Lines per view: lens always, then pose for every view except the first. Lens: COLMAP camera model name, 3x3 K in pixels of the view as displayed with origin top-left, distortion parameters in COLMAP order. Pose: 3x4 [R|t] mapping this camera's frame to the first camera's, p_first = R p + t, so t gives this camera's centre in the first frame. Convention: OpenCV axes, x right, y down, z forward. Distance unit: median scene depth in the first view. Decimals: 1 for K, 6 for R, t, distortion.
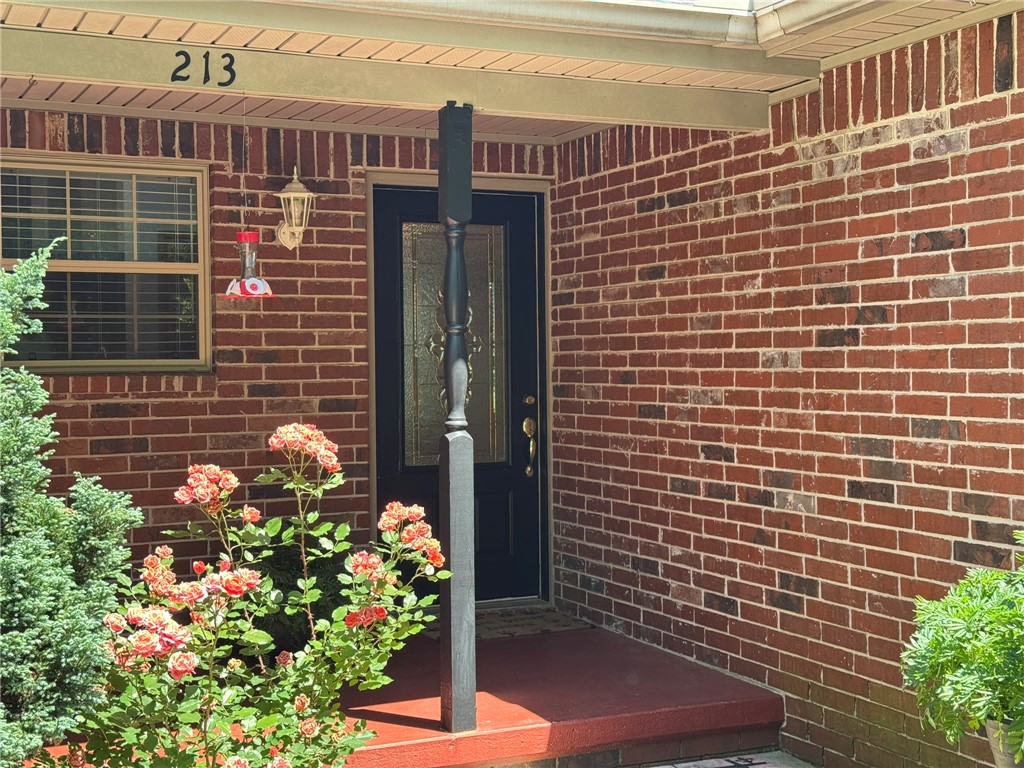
lens RADIAL K [[1418.3, 0, 512.0], [0, 1418.3, 384.0], [0, 0, 1]] dist [0.218752, -0.536945]
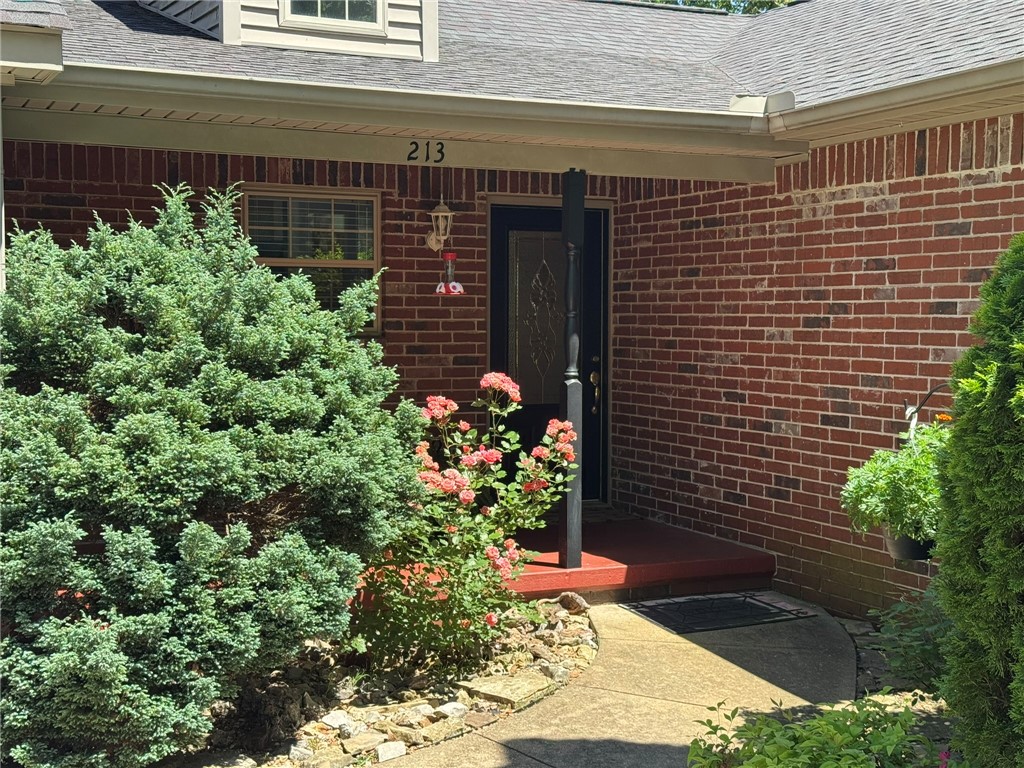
lens RADIAL K [[1418.3, 0, 512.0], [0, 1418.3, 384.0], [0, 0, 1]] dist [0.218752, -0.536945]
pose [[0.999850, 0.014761, 0.009046, -0.107643], [-0.015044, 0.999376, 0.031969, -0.009616], [-0.008569, -0.032100, 0.999448, -0.511580]]
